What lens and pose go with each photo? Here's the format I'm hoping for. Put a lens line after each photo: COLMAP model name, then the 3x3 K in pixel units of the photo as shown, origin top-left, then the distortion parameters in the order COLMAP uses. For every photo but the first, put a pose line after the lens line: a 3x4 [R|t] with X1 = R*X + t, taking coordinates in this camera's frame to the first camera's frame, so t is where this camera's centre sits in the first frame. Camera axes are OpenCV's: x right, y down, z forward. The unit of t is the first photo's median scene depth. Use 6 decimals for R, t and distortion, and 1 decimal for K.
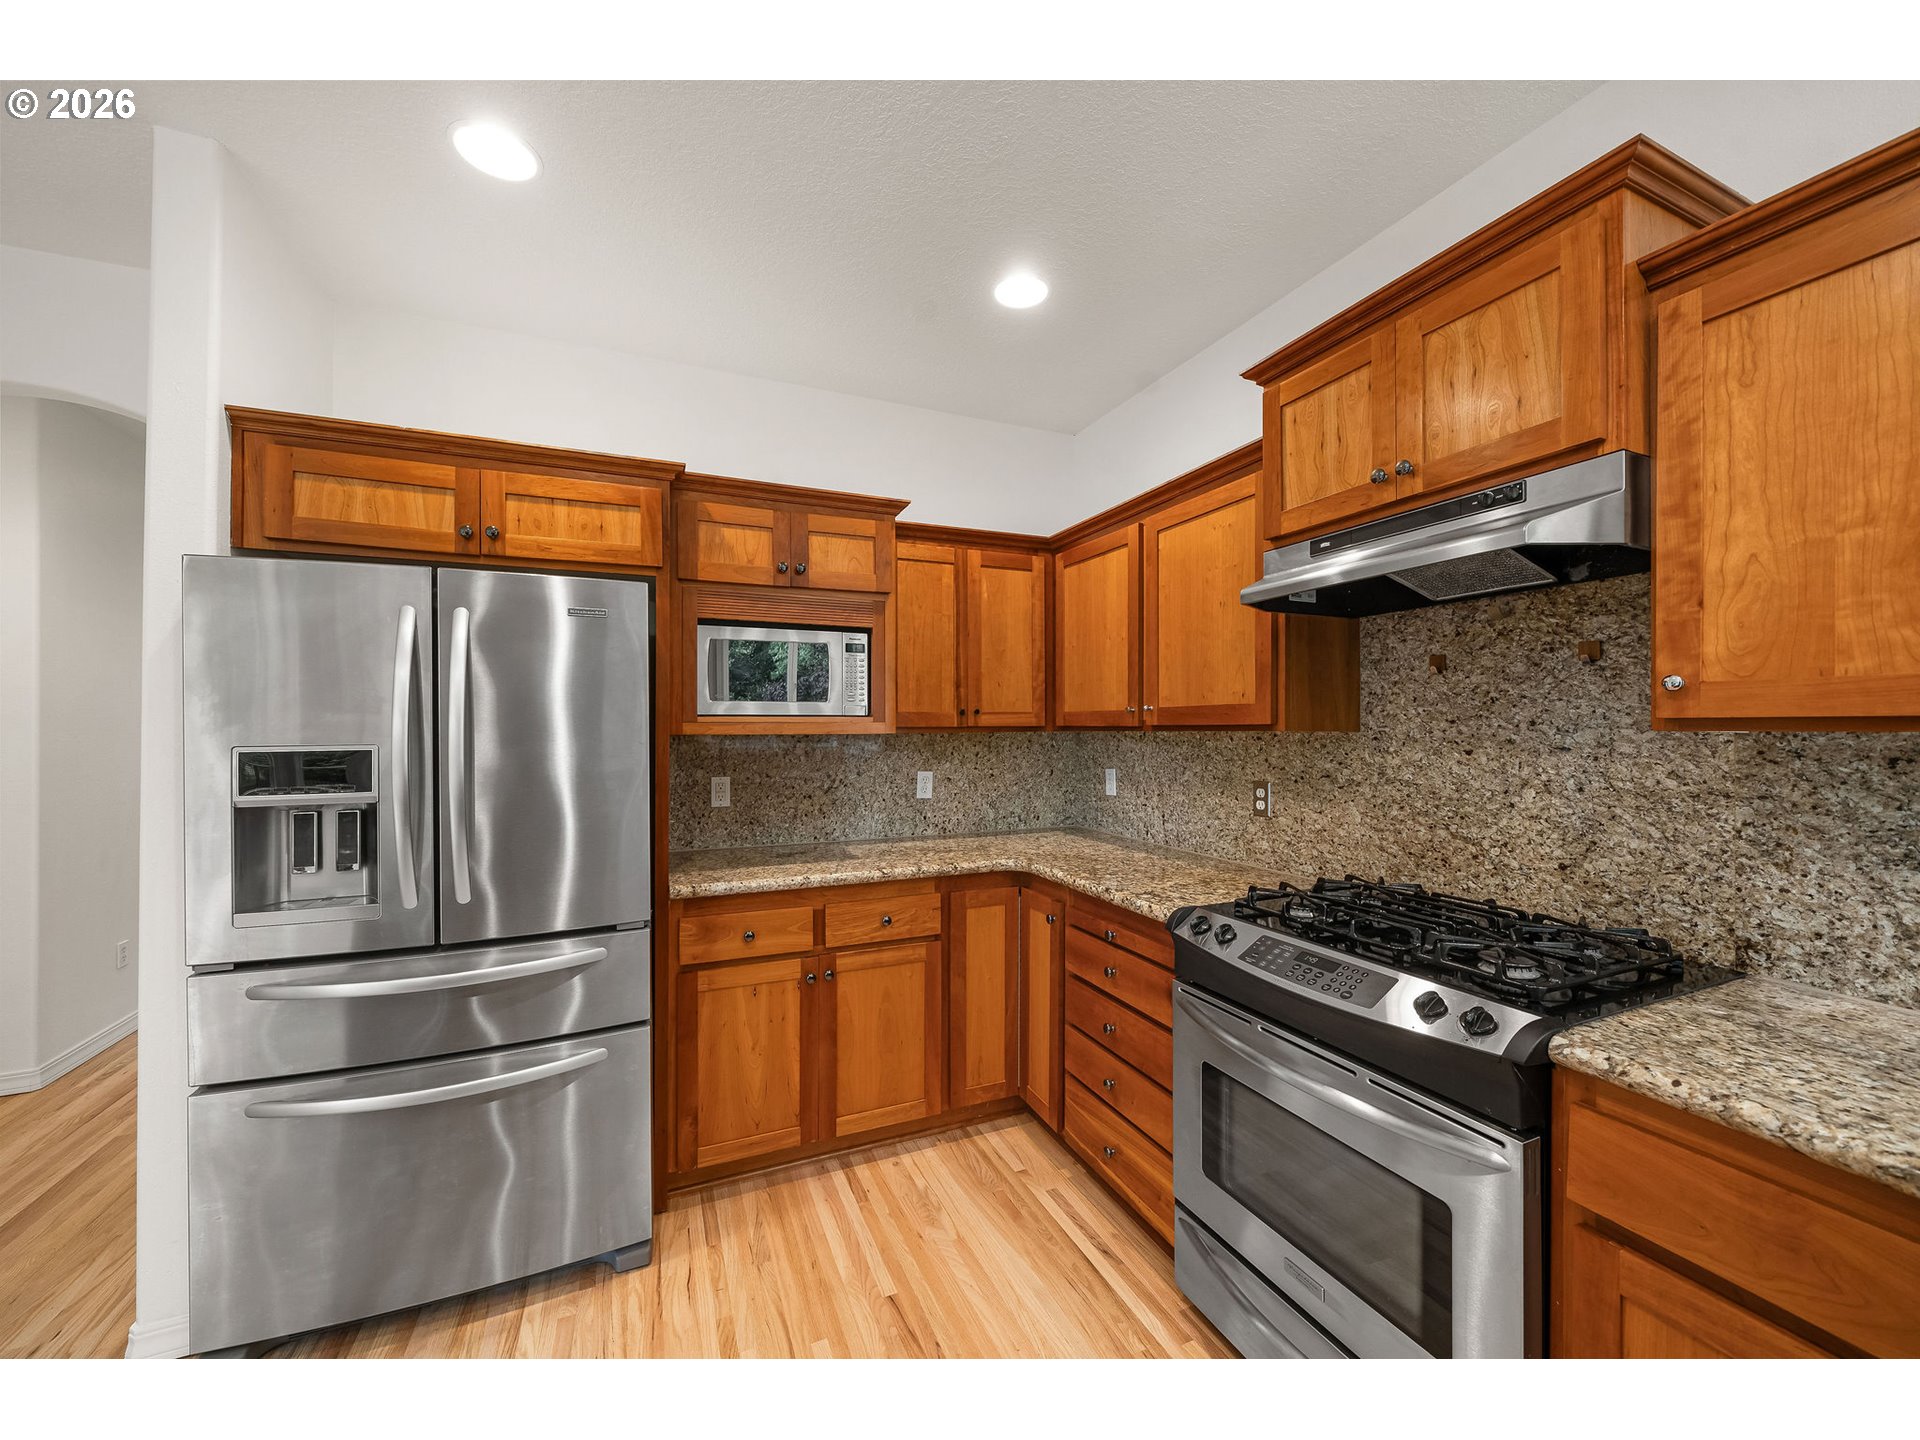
lens RADIAL K [[725.0, 0, 952.5], [0, 725.0, 721.8], [0, 0, 1]] dist [-0.005240, -0.000138]
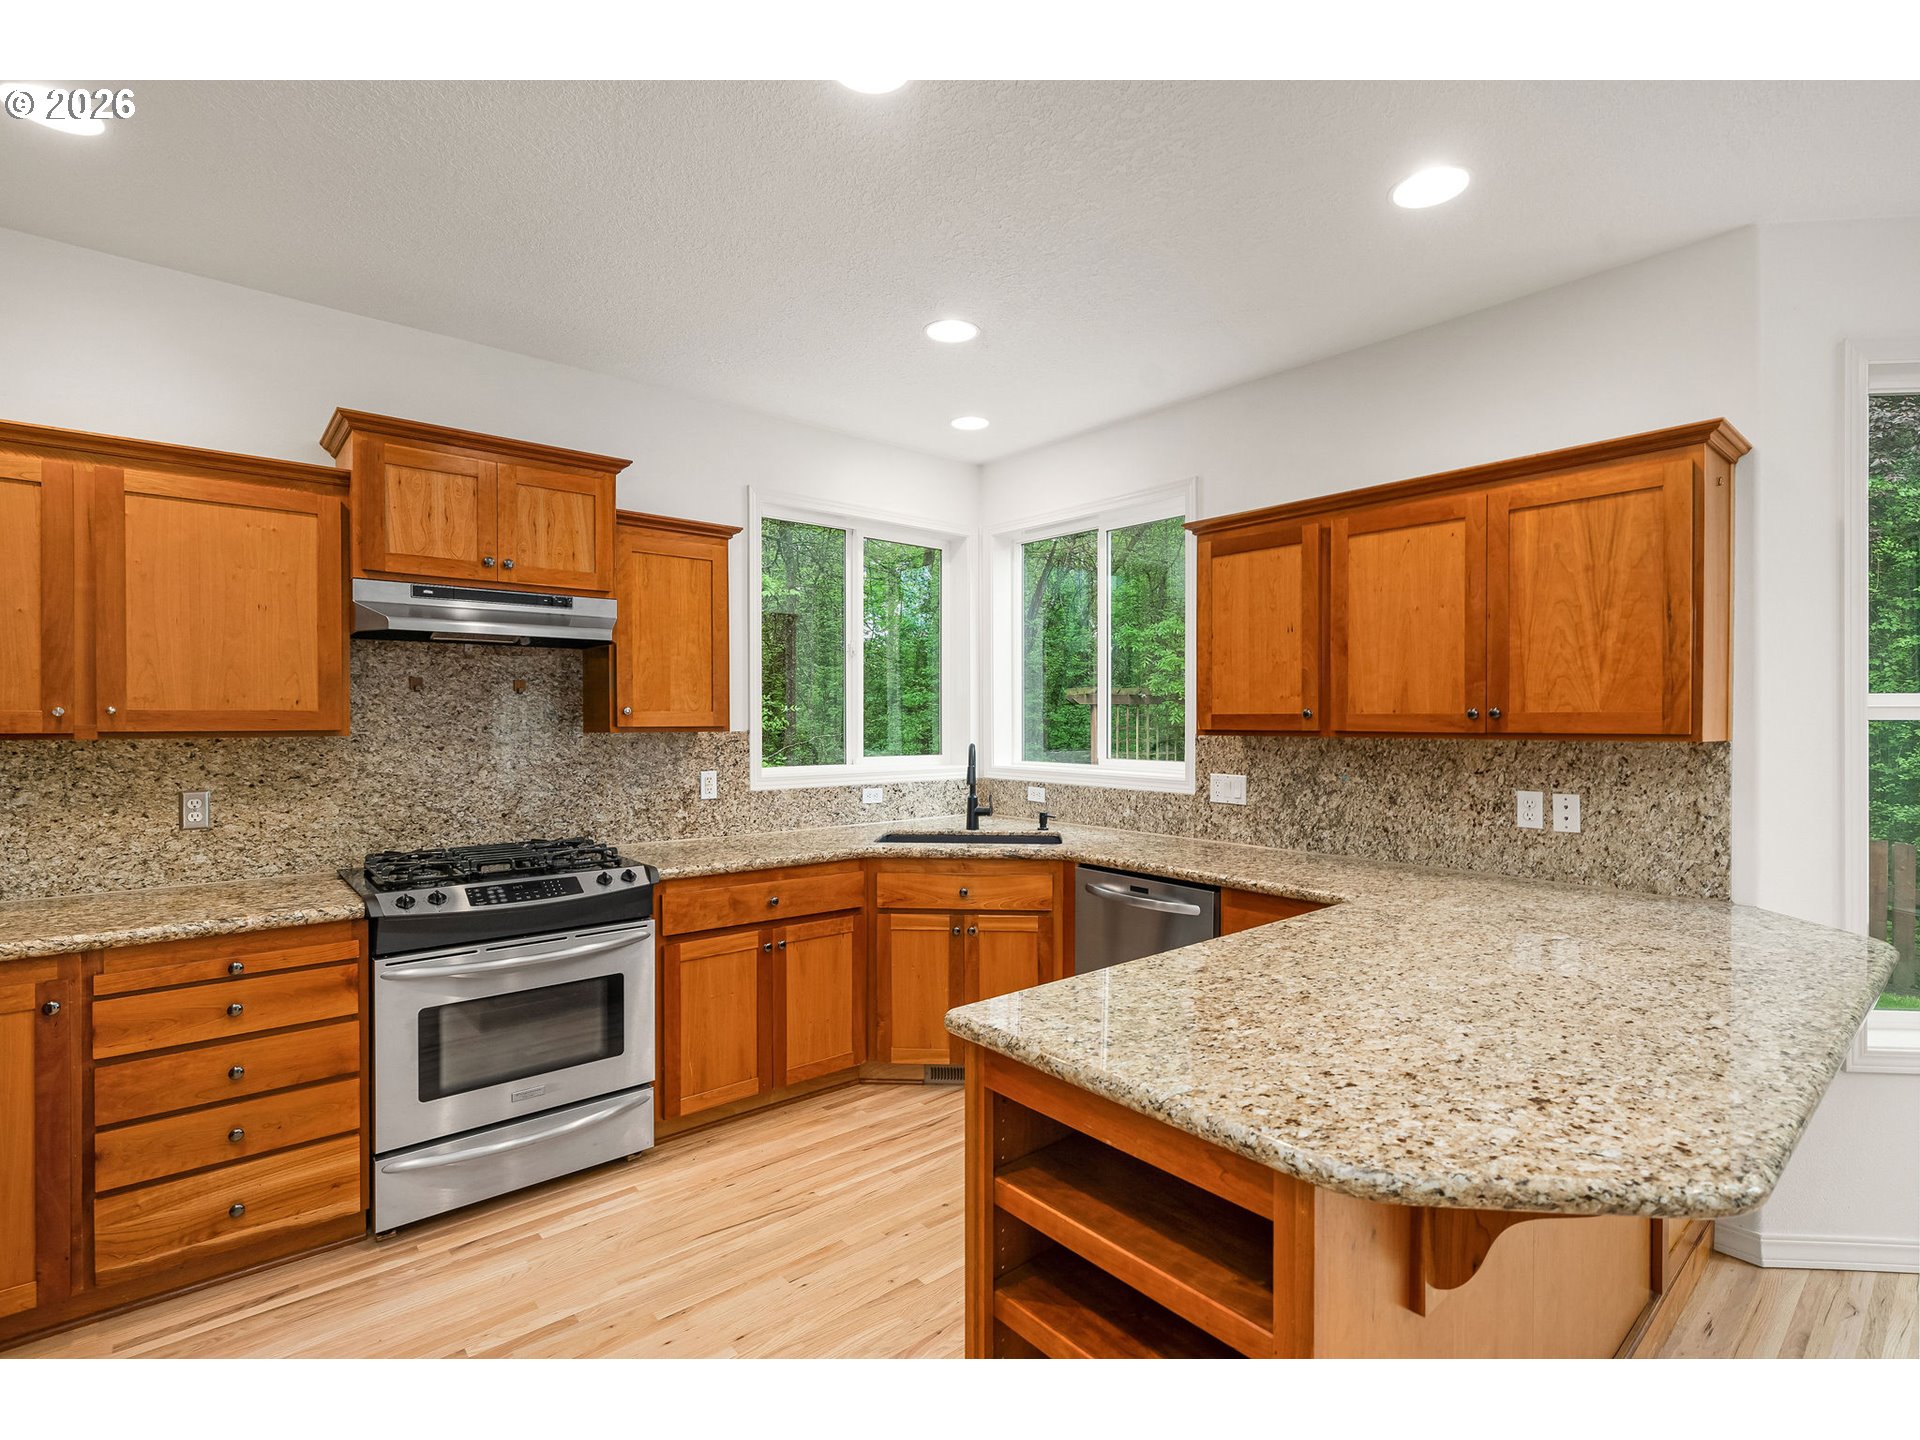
lens RADIAL K [[926.7, 0, 913.9], [0, 926.7, 719.7], [0, 0, 1]] dist [-0.000510, 0.002904]
pose [[-0.244327, -0.002689, 0.969689, -1.210970], [-0.009002, 0.999959, 0.000505, -0.022447], [-0.969651, -0.008606, -0.244341, 0.518225]]
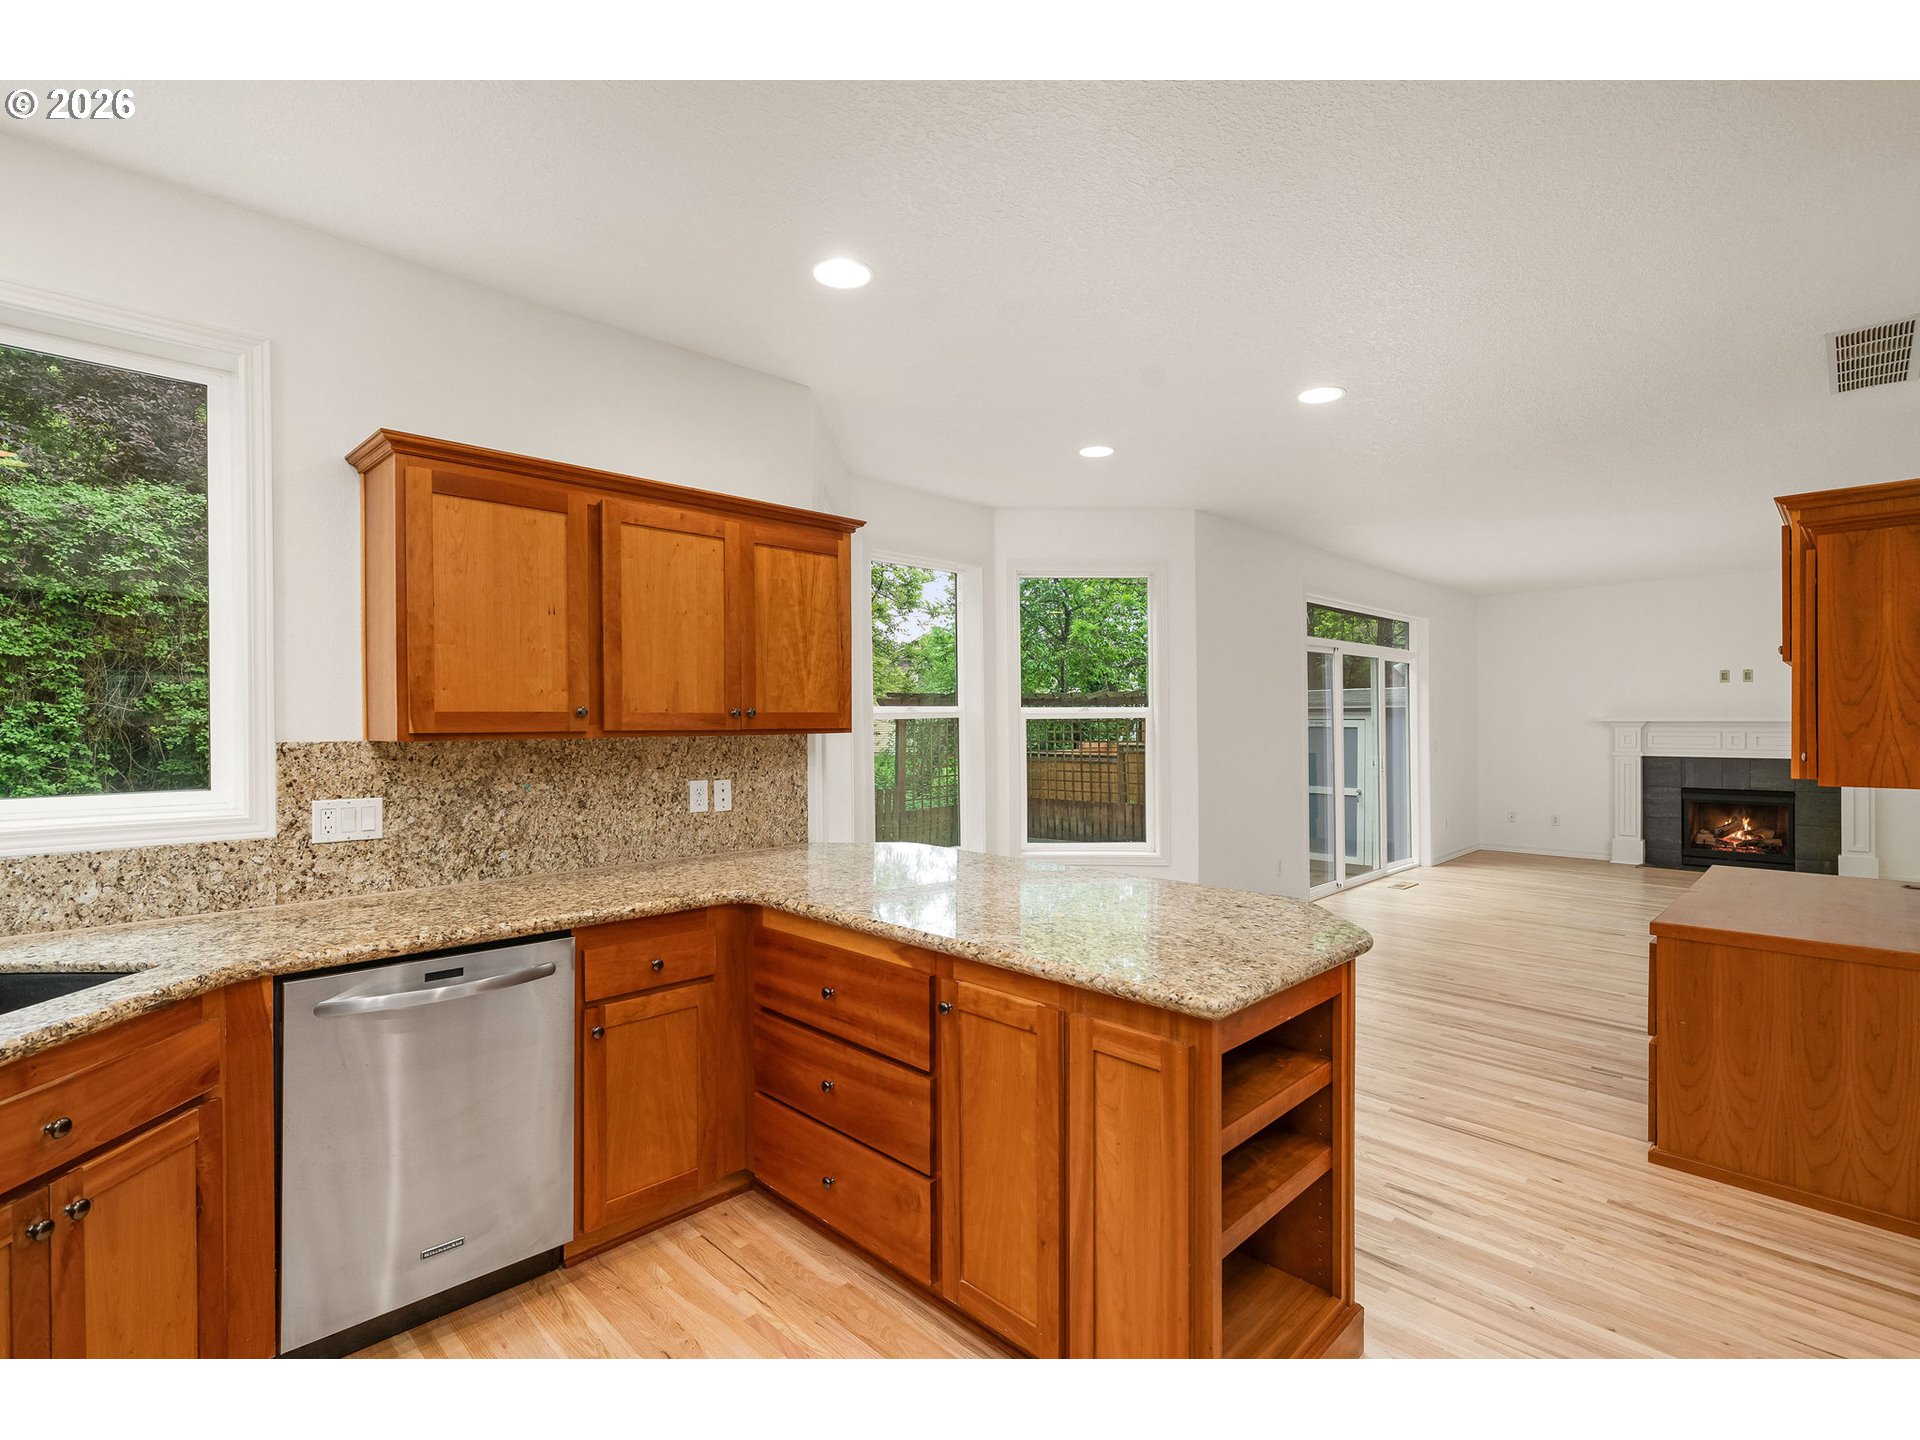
lens RADIAL K [[926.7, 0, 951.1], [0, 926.7, 719.3], [0, 0, 1]] dist [-0.000510, 0.002904]
pose [[-0.929902, 0.005377, -0.367767, 0.130516], [0.012518, 0.999777, -0.017034, 0.004396], [0.367593, -0.020443, -0.929762, 0.960165]]
